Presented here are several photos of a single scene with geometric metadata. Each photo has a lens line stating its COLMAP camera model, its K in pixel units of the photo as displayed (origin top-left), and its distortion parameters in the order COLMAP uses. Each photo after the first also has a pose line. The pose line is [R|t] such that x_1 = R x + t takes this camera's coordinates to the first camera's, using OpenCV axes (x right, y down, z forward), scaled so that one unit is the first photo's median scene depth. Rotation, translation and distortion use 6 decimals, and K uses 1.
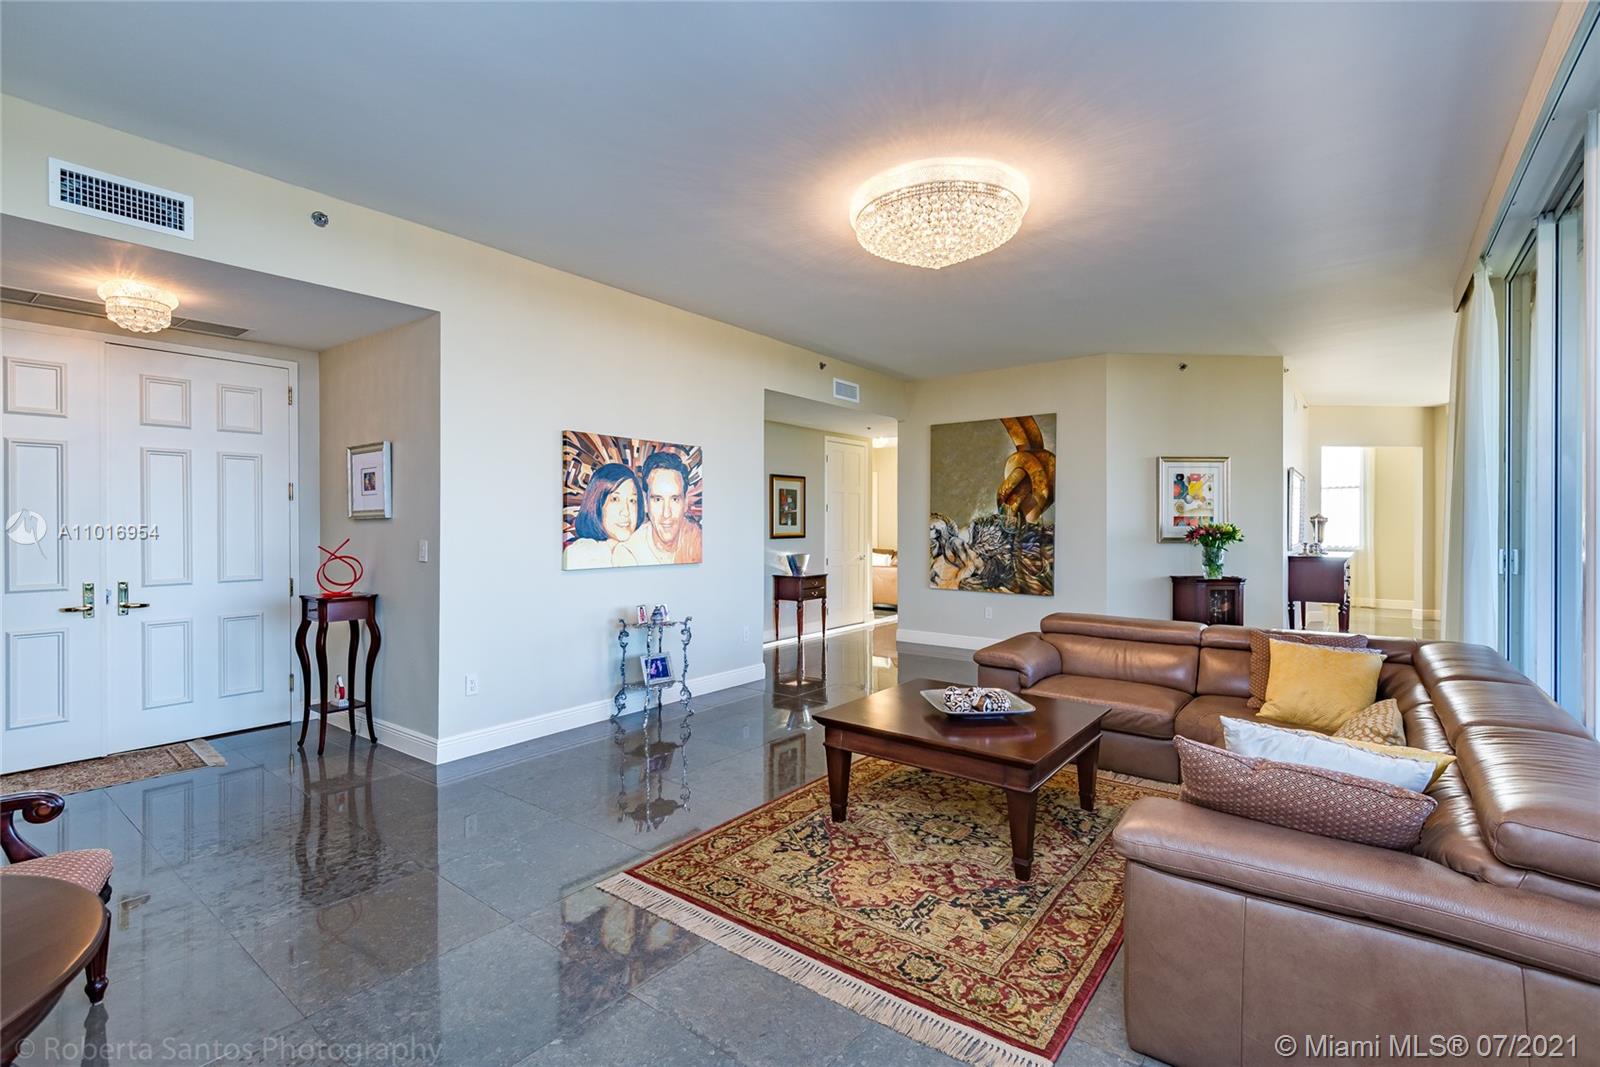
lens RADIAL K [[713.7, 0, 803.0], [0, 713.7, 526.8], [0, 0, 1]] dist [0.021758, -0.010188]
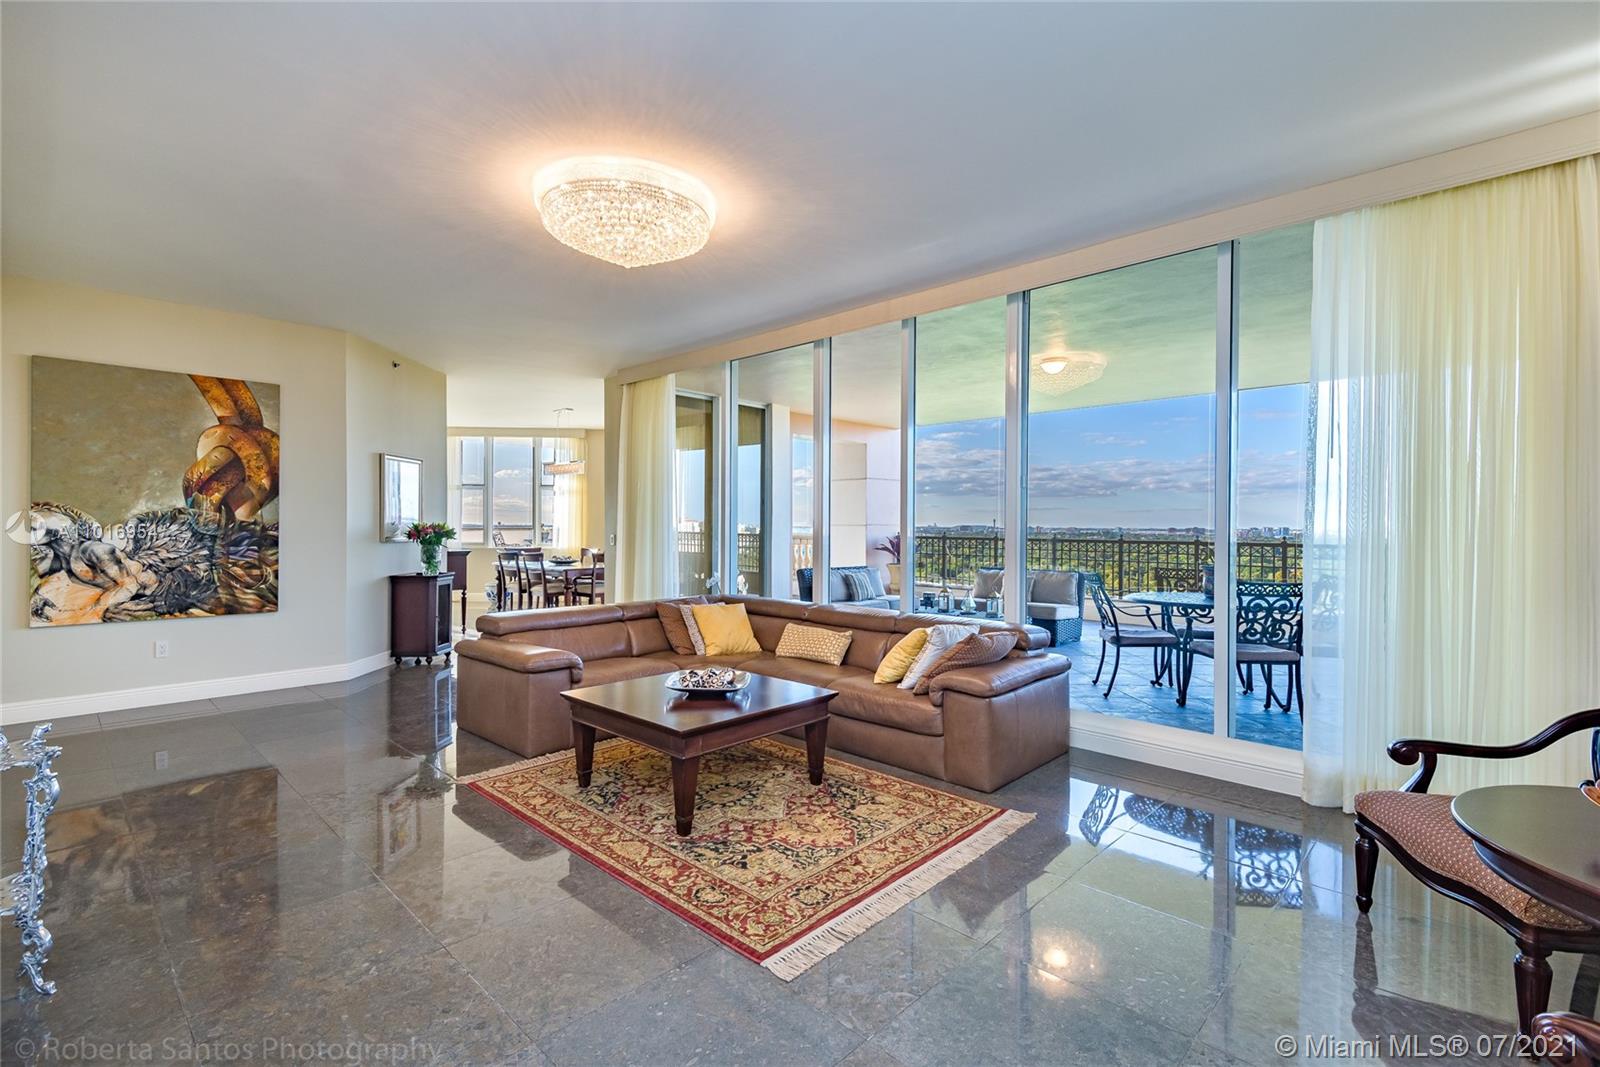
lens RADIAL K [[713.7, 0, 793.7], [0, 713.7, 528.7], [0, 0, 1]] dist [0.021758, -0.010188]
pose [[0.115798, -0.003652, 0.993266, -0.558879], [-0.002684, 0.999988, 0.003990, -0.001636], [-0.993269, -0.003128, 0.115787, 0.470980]]
